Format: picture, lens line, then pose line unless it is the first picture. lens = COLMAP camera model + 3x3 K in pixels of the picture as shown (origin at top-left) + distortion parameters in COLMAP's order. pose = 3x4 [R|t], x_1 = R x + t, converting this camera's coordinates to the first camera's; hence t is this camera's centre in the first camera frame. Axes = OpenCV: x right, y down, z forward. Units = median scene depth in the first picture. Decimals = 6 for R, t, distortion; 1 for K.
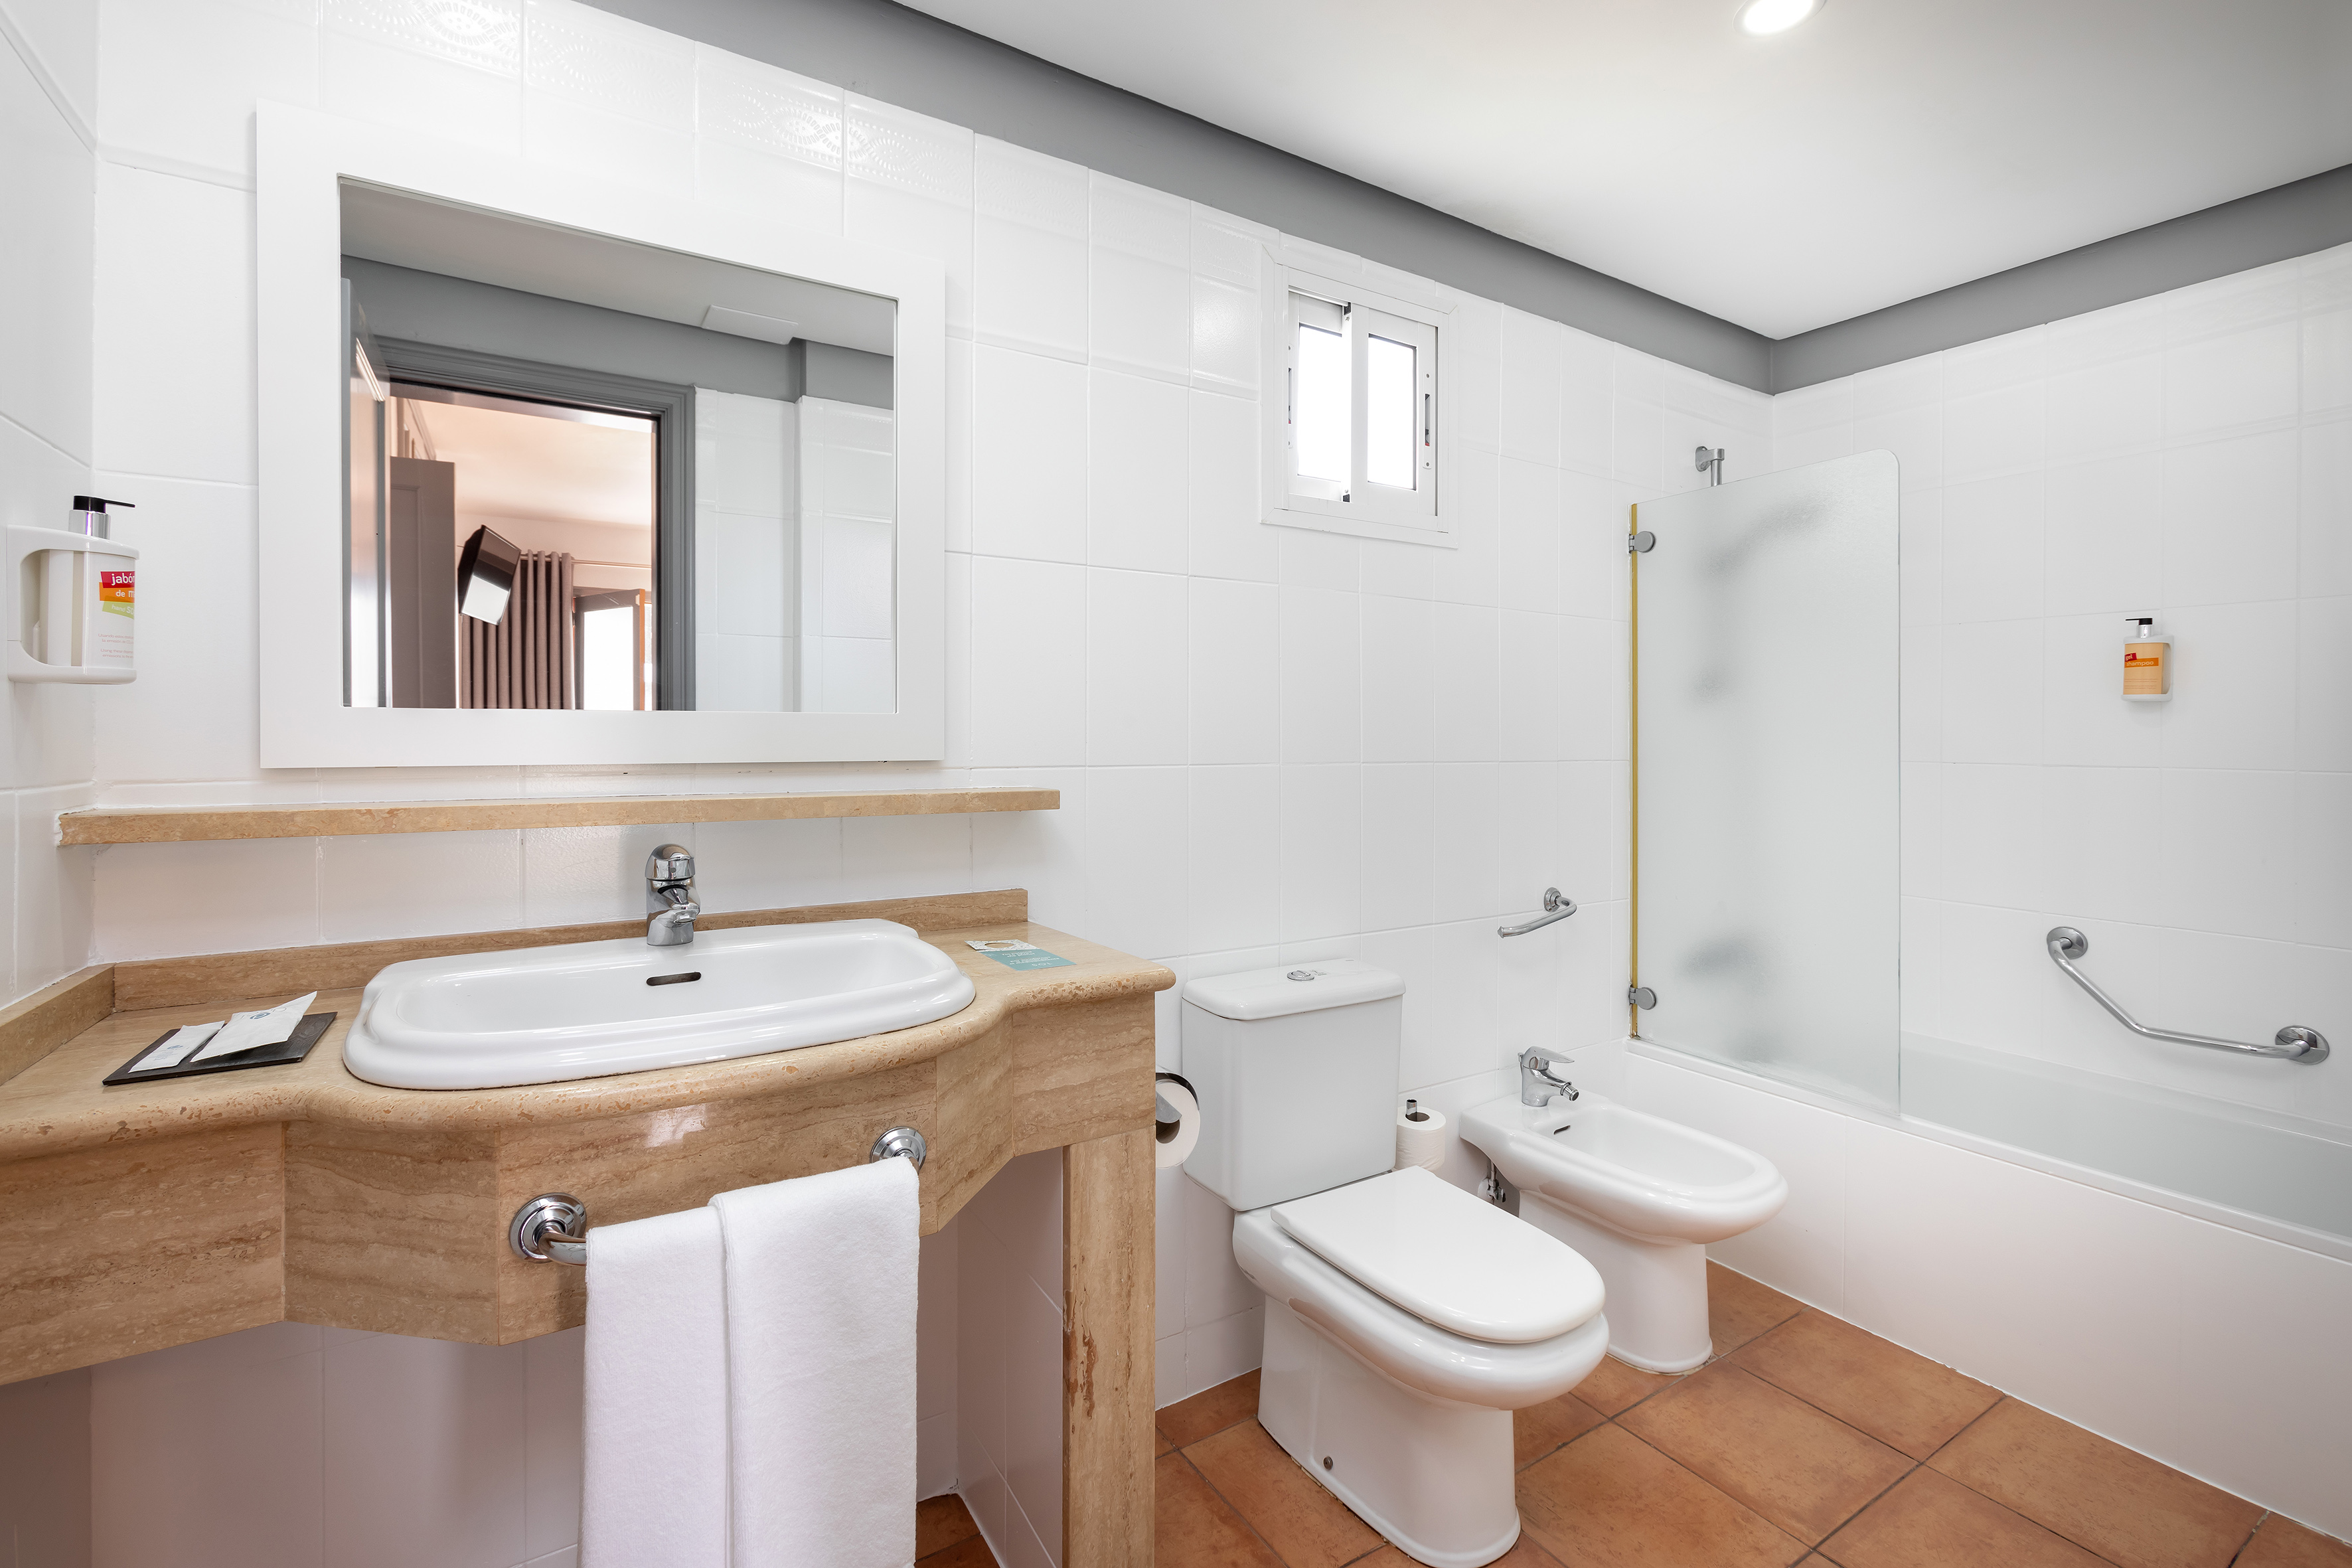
lens RADIAL K [[1045.4, 0, 1179.0], [0, 1045.4, 727.5], [0, 0, 1]] dist [0.001319, 0.000039]
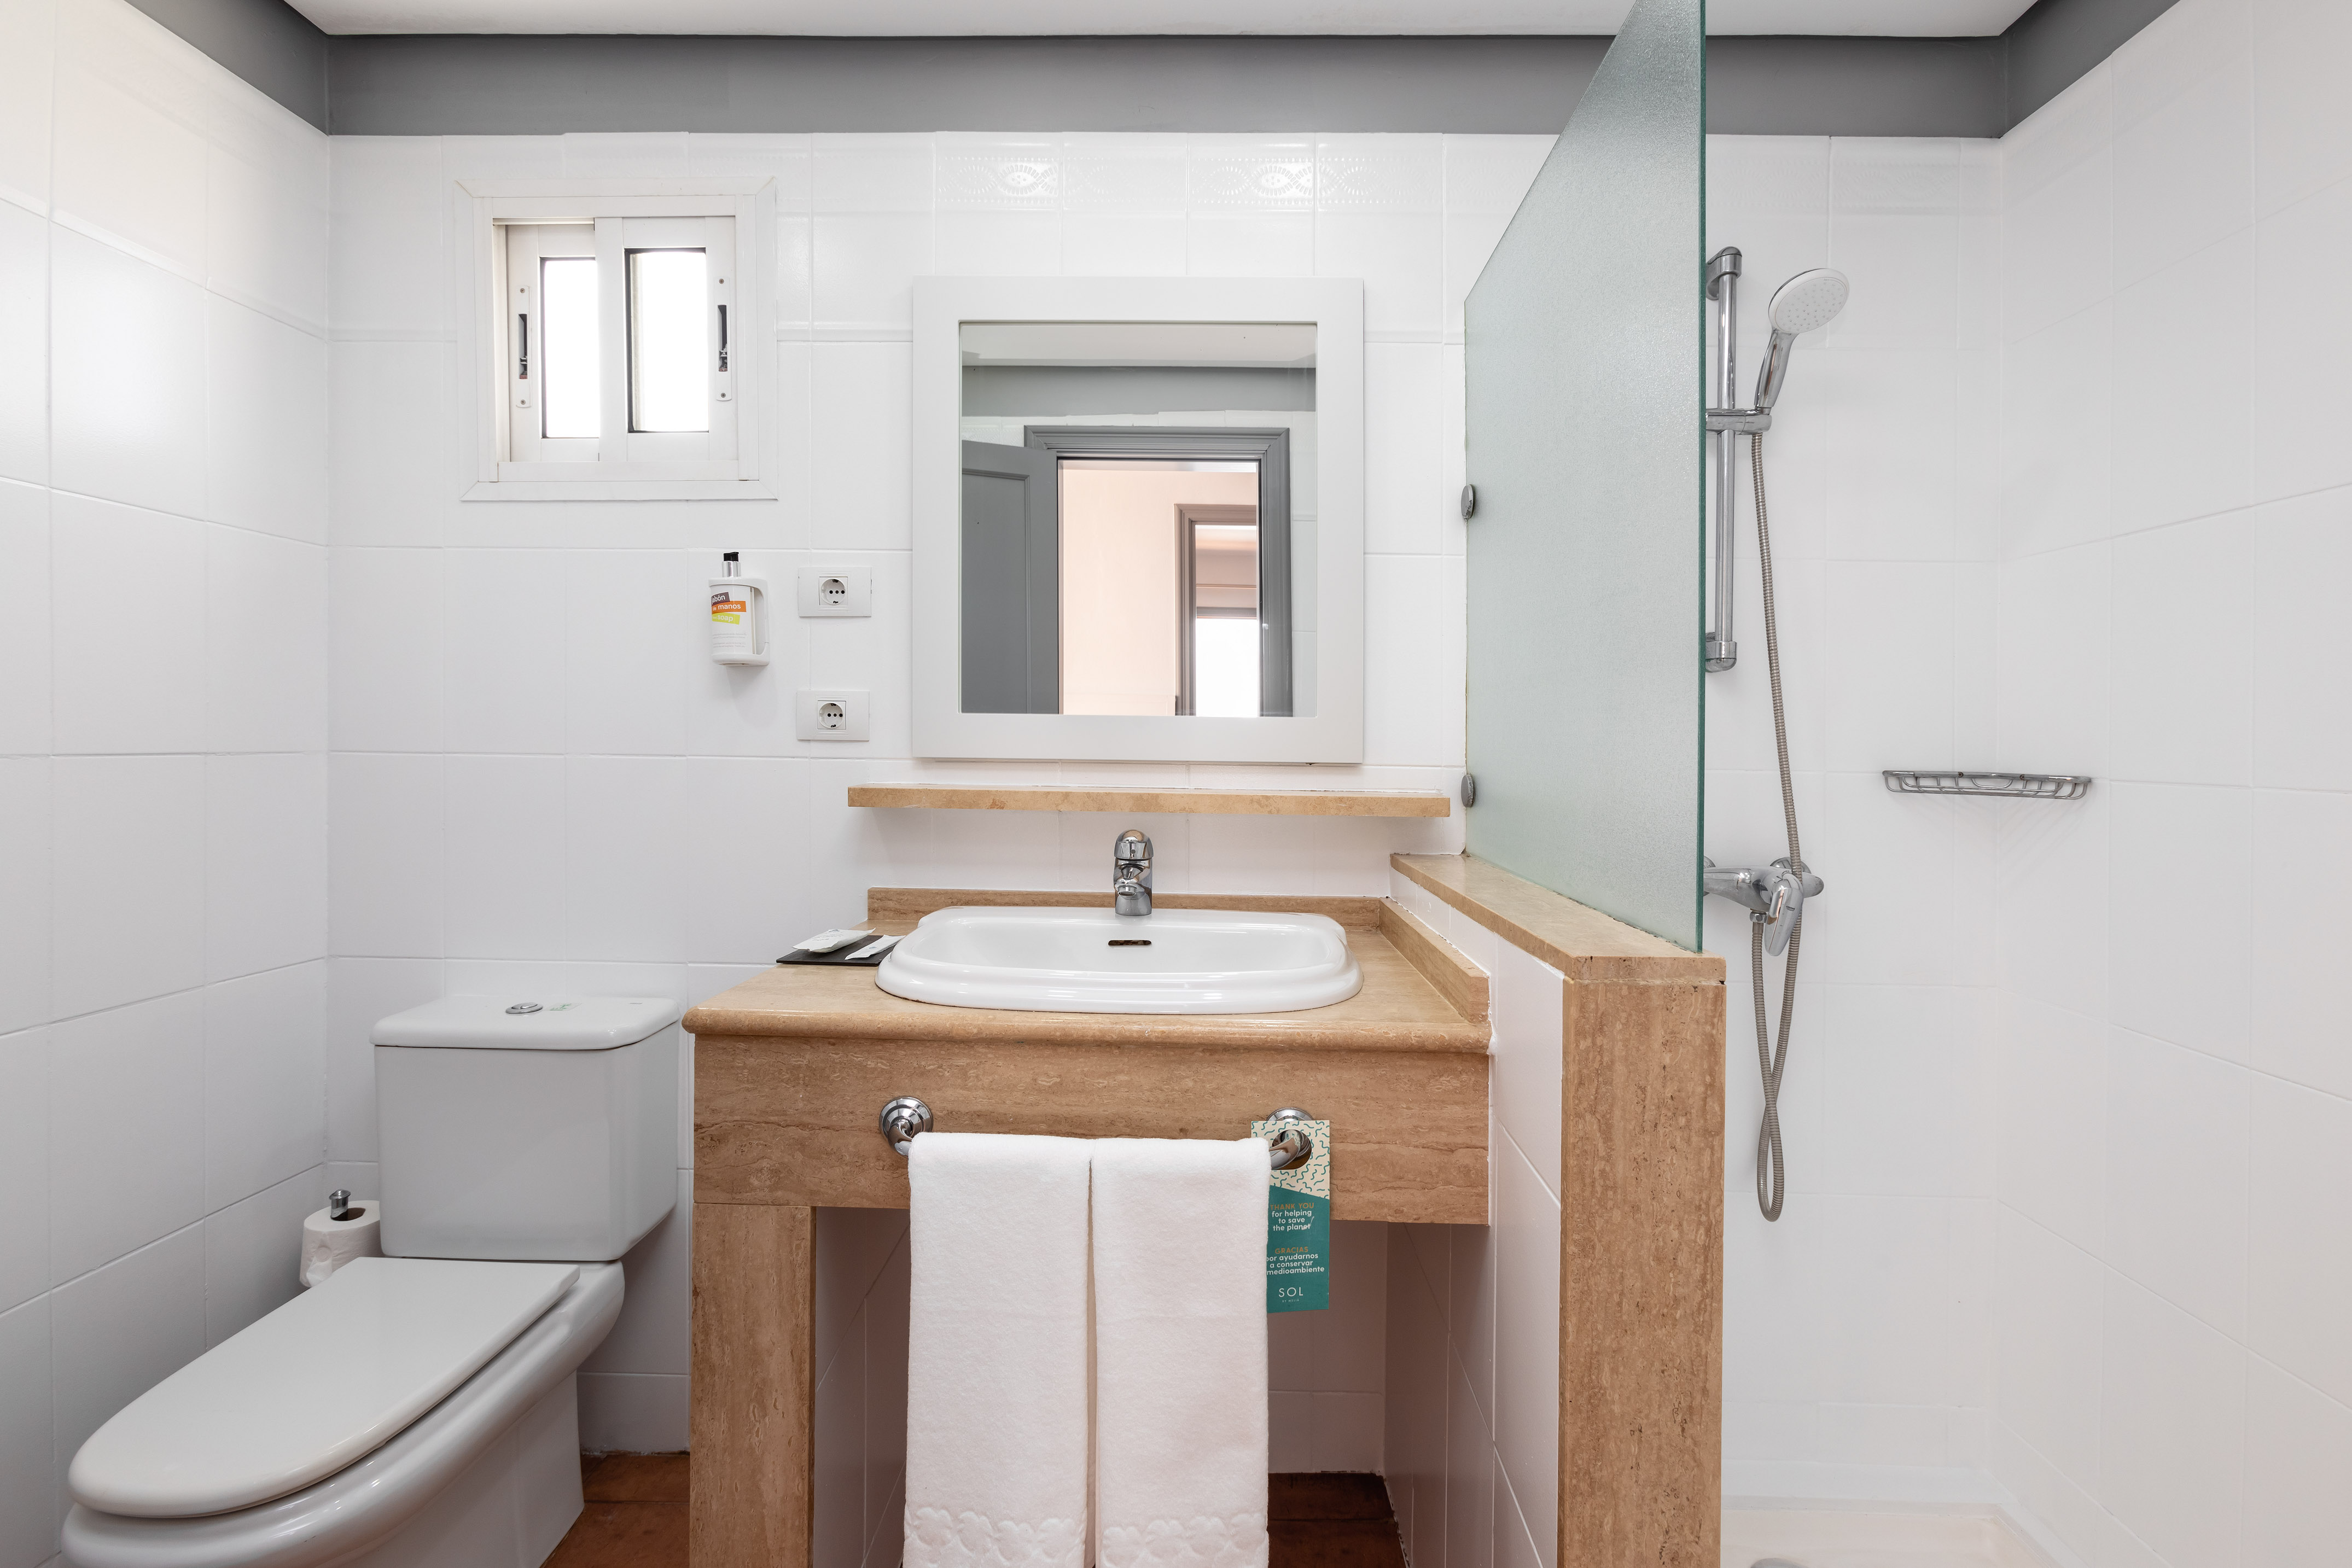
lens RADIAL K [[1000.3, 0, 1178.1], [0, 1000.3, 735.3], [0, 0, 1]] dist [-0.031397, 0.000083]
pose [[0.834039, 0.008926, -0.551634, 0.166308], [-0.005785, 0.999956, 0.007432, -0.001066], [0.551675, -0.003007, 0.834053, 0.101928]]
